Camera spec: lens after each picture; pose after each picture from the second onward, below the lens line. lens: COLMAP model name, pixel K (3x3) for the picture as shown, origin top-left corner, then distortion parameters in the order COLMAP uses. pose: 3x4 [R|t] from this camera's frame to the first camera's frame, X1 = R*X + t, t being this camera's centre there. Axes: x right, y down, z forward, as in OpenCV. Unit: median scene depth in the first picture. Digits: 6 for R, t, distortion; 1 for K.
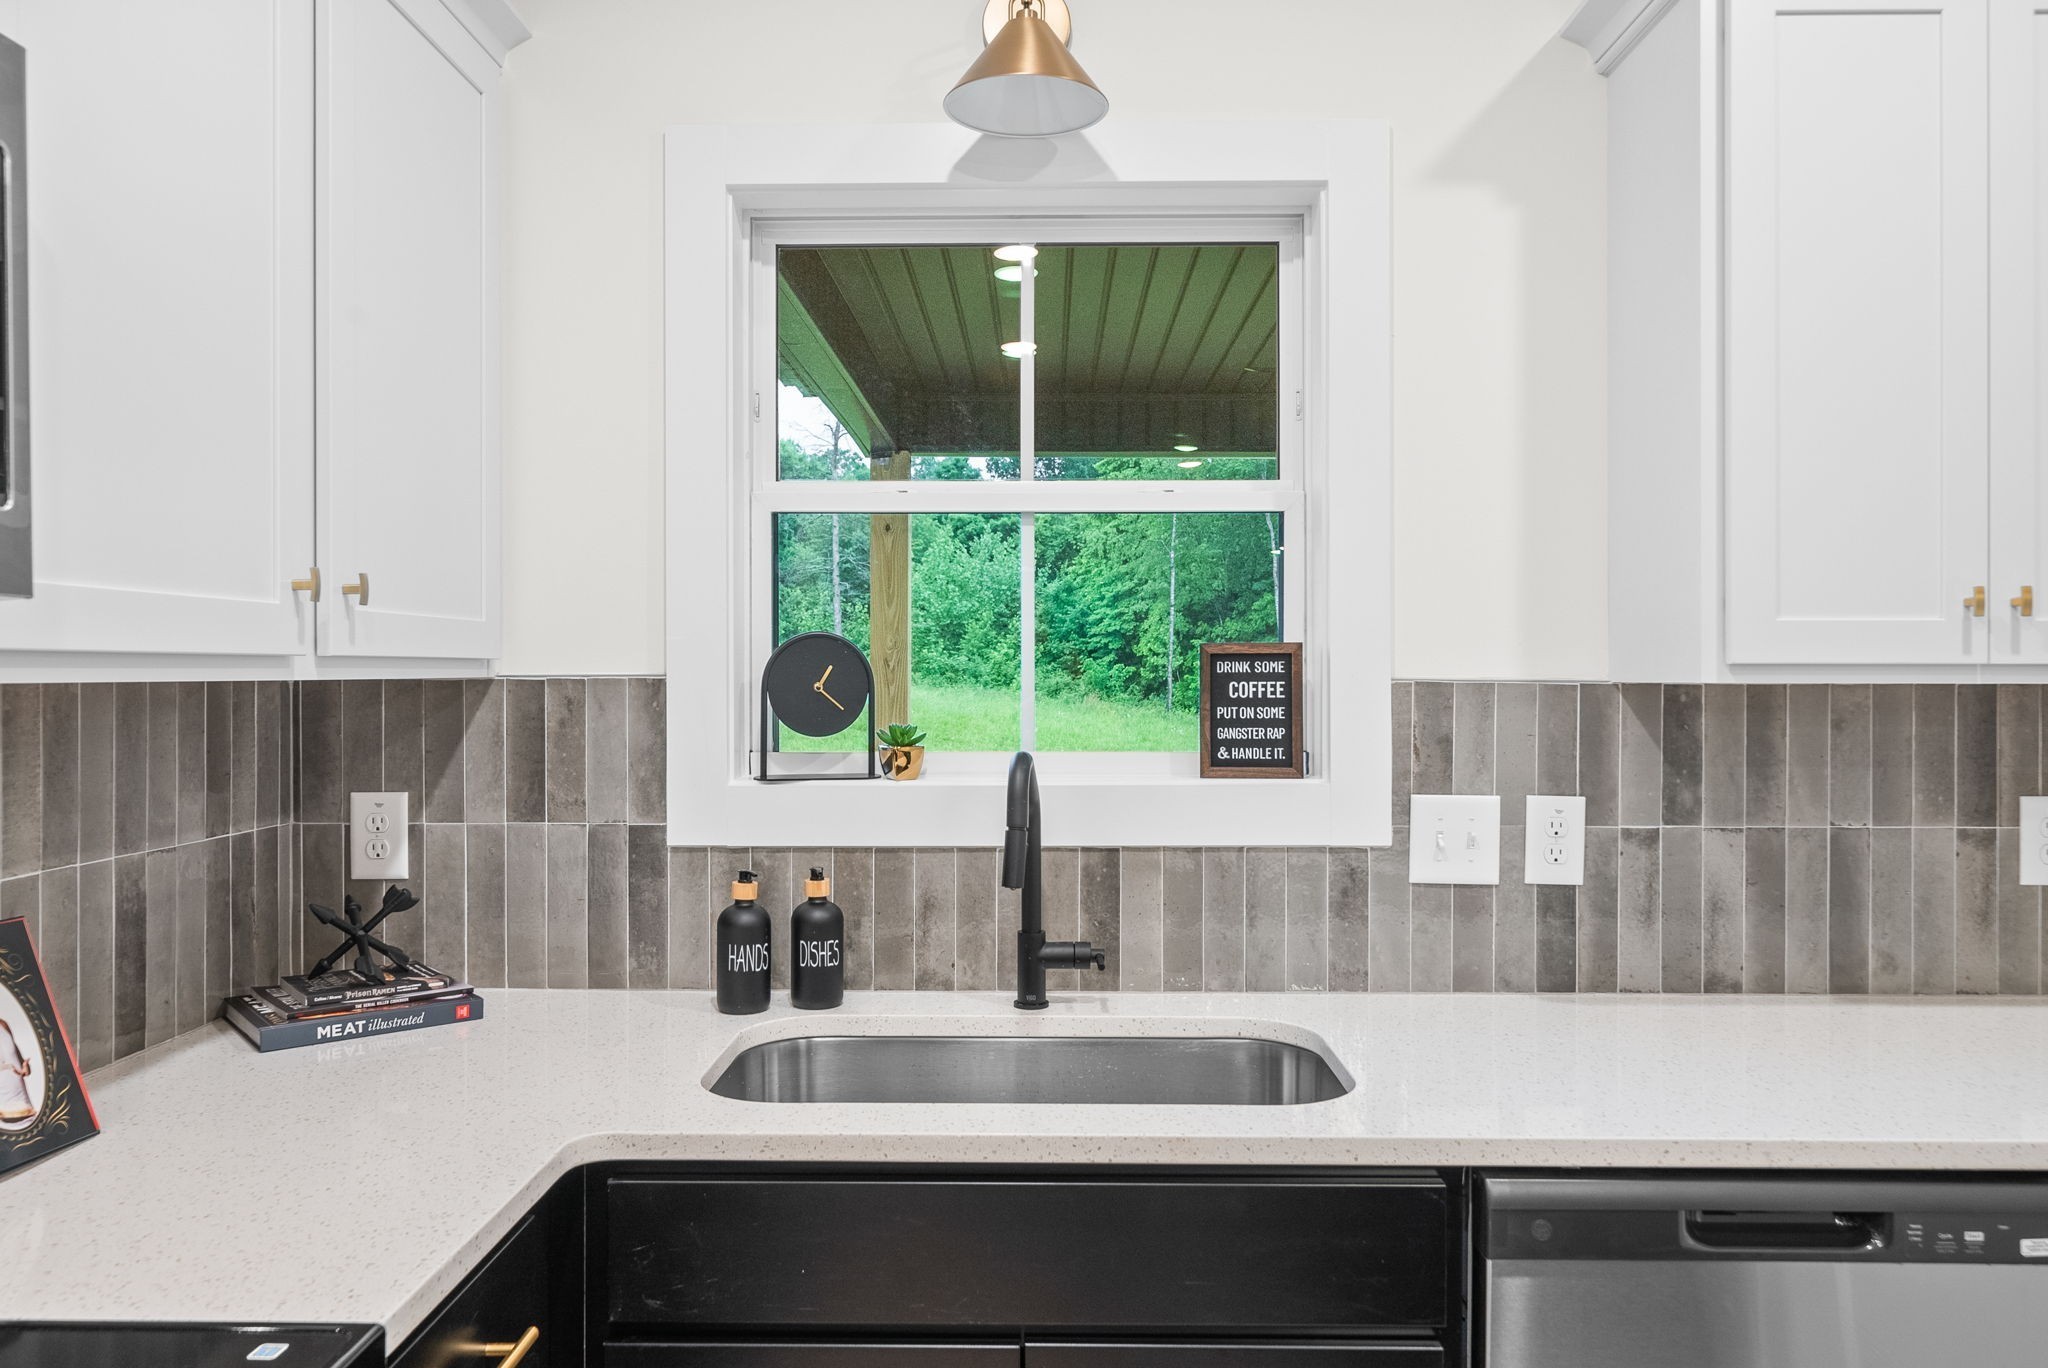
lens RADIAL K [[1403.4, 0, 1032.3], [0, 1403.4, 682.9], [0, 0, 1]] dist [-0.007626, -0.001994]
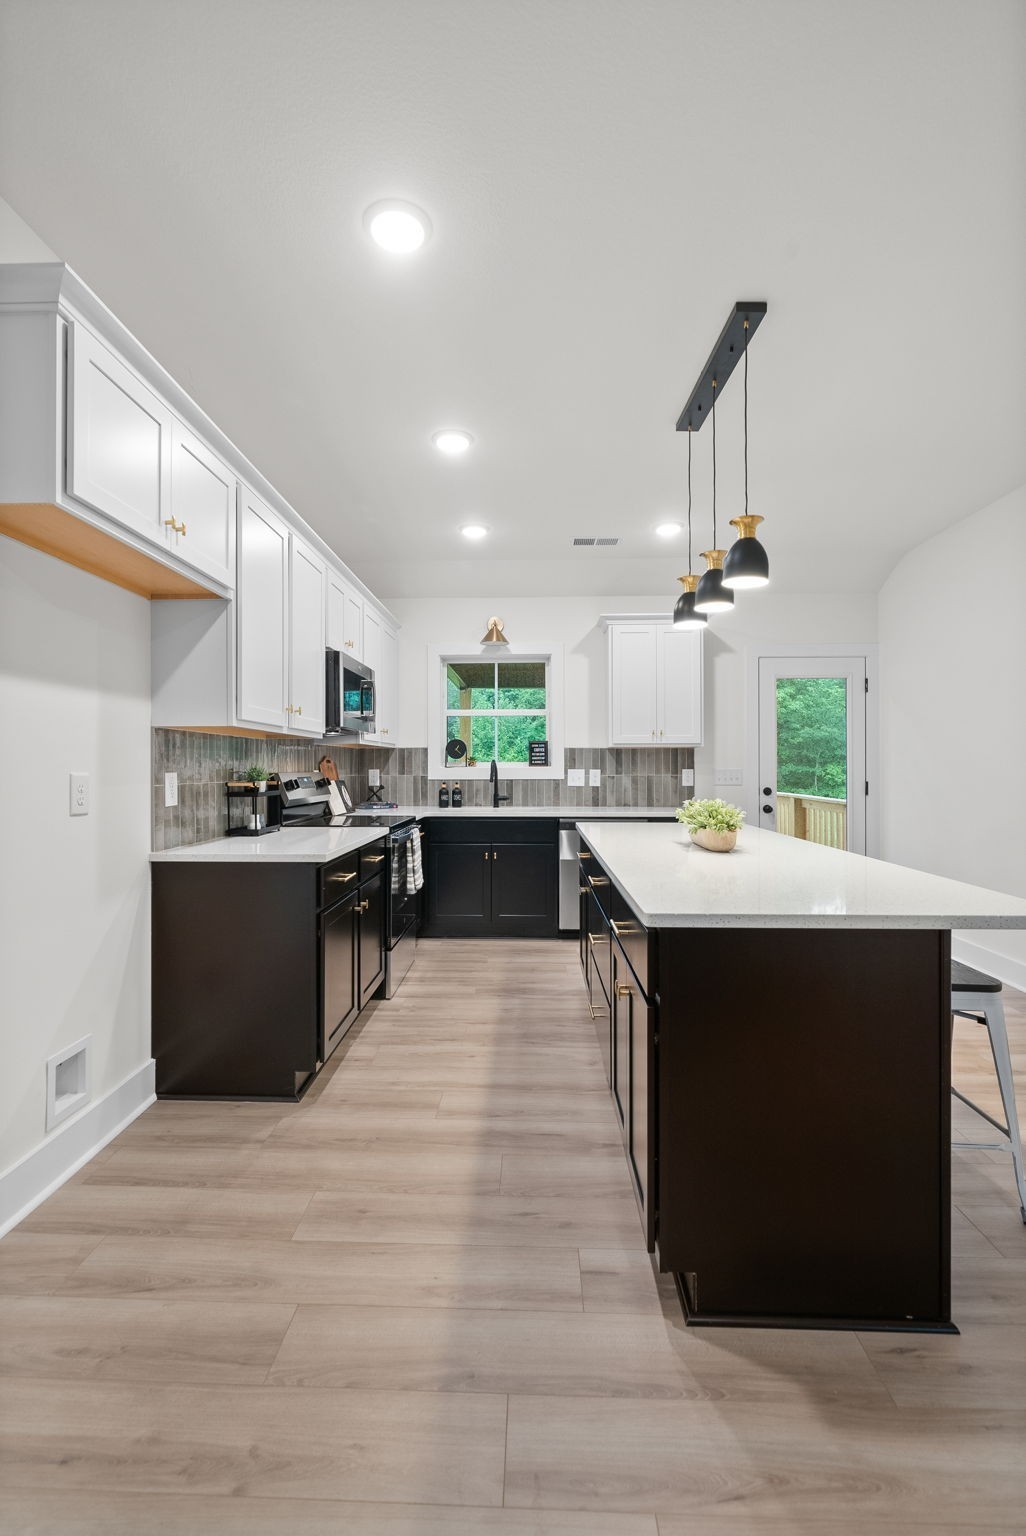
lens RADIAL K [[687.5, 0, 509.1], [0, 687.5, 761.1], [0, 0, 1]] dist [-0.001067, 0.000118]
pose [[0.999656, -0.002321, -0.026116, 0.115693], [0.001955, 0.999900, -0.014011, 0.084562], [0.026146, 0.013955, 0.999561, -1.604337]]
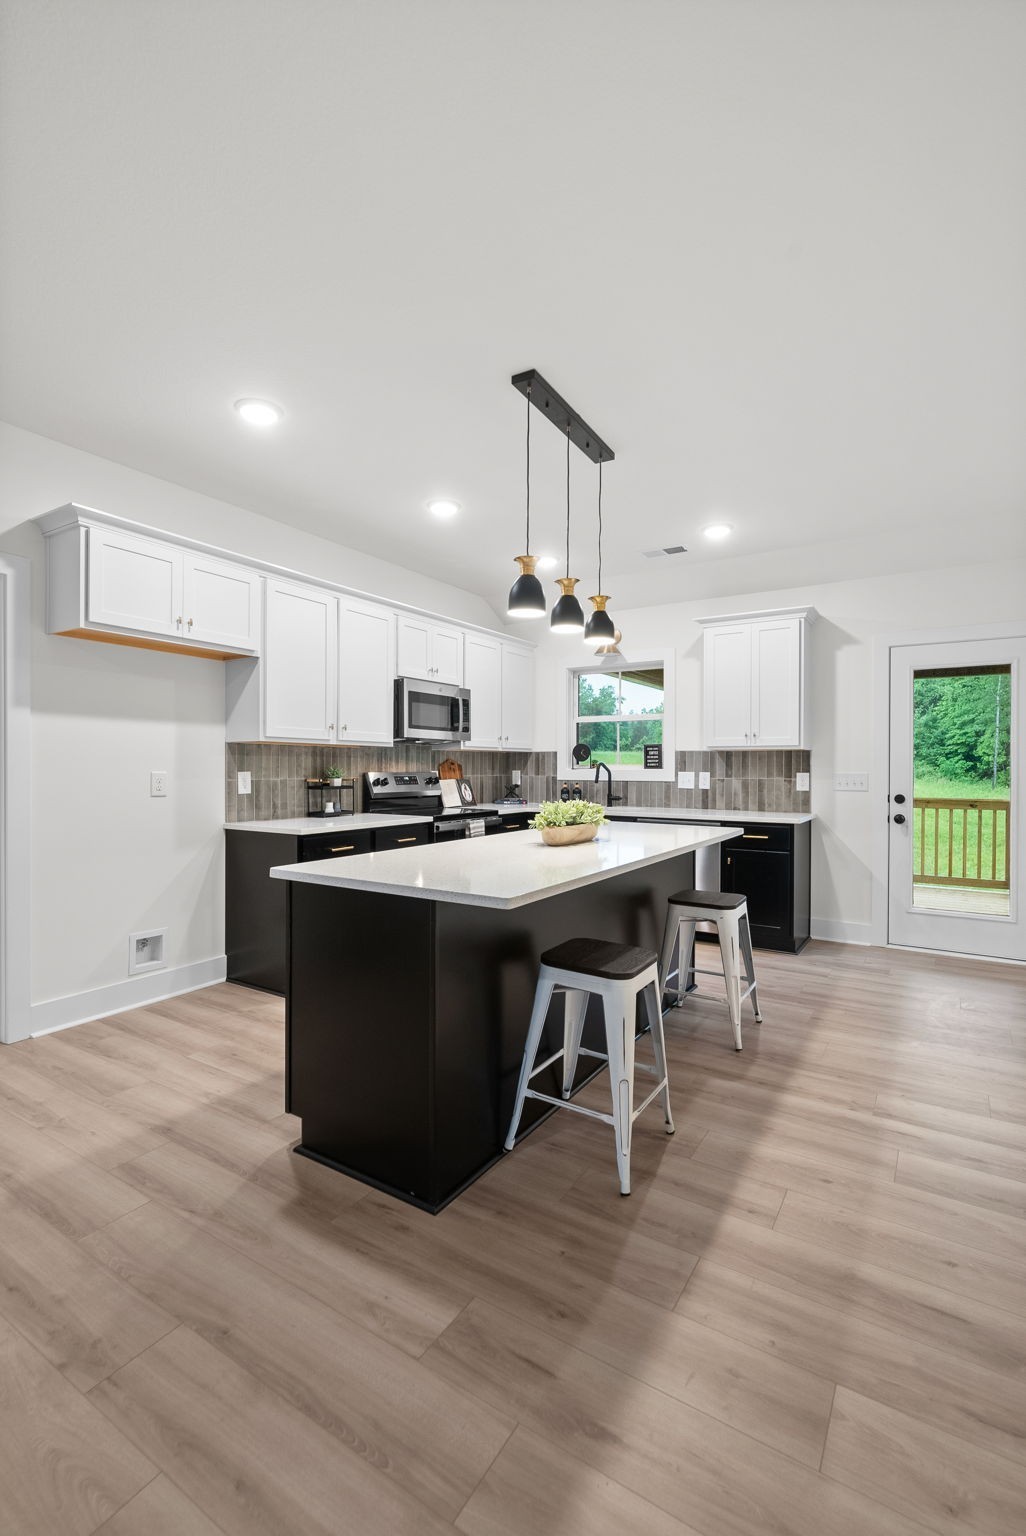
lens RADIAL K [[687.5, 0, 511.2], [0, 687.5, 765.2], [0, 0, 1]] dist [-0.001067, 0.000118]
pose [[0.849543, 0.001460, -0.527518, 1.121347], [-0.006394, 0.999951, -0.007531, 0.078280], [0.527481, 0.009771, 0.849511, -1.599105]]
